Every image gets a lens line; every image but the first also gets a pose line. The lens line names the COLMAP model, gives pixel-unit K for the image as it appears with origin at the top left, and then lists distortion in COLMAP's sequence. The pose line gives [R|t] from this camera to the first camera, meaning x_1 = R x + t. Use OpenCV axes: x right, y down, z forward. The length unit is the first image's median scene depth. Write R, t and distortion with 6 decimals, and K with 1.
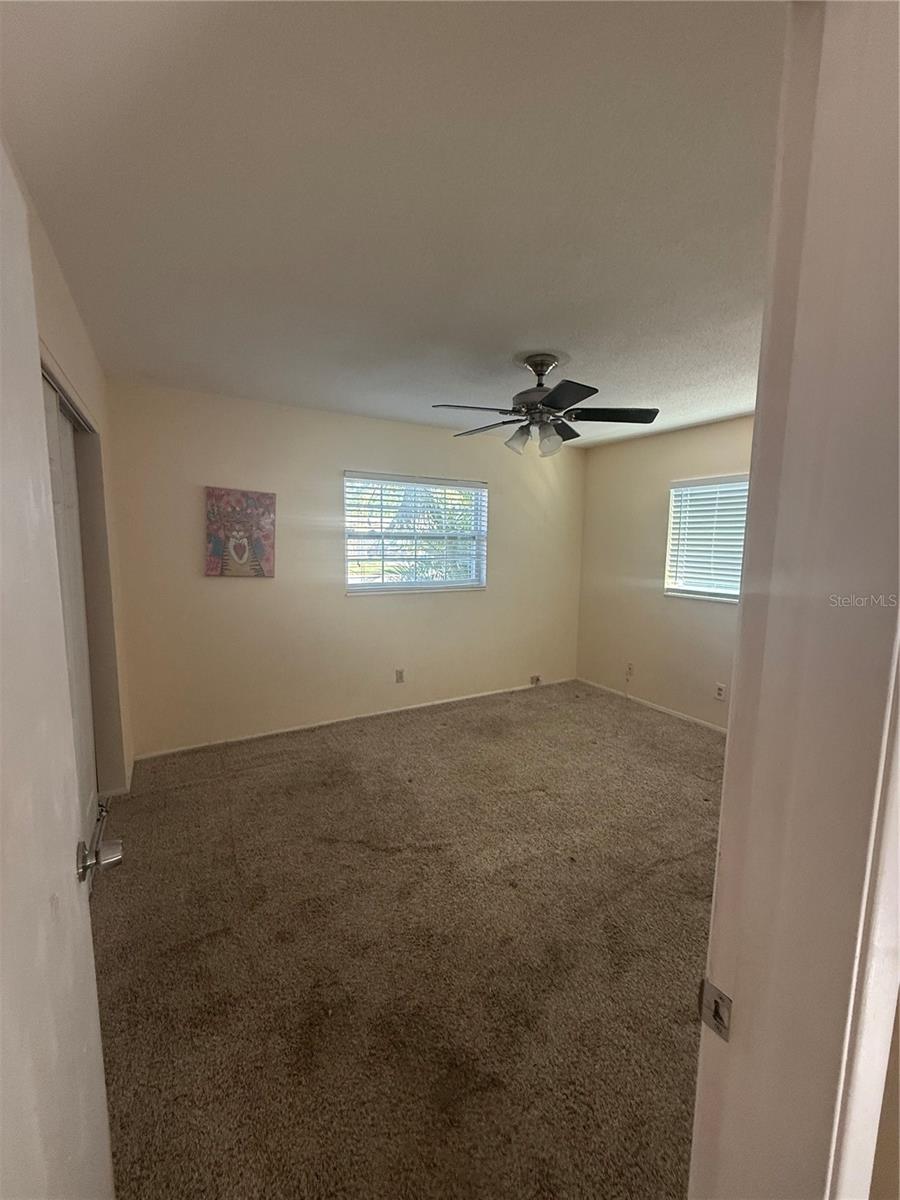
lens RADIAL K [[475.0, 0, 452.3], [0, 475.0, 598.3], [0, 0, 1]] dist [-0.001551, 0.000513]
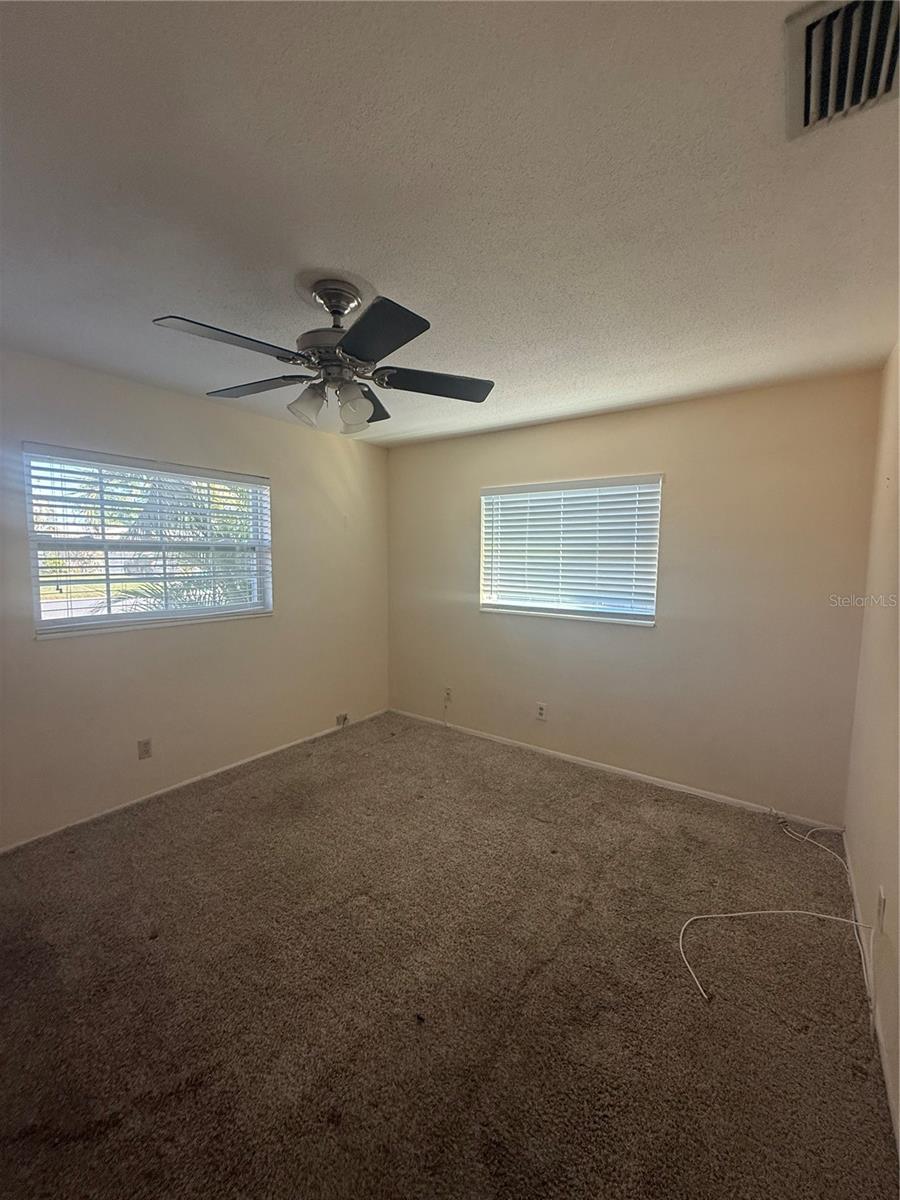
lens RADIAL K [[475.0, 0, 451.2], [0, 475.0, 597.7], [0, 0, 1]] dist [-0.001551, 0.000513]
pose [[0.912831, -0.039929, 0.406380, 0.024968], [0.051258, 0.998540, -0.017025, -0.021709], [-0.405107, 0.036371, 0.913546, 0.198486]]
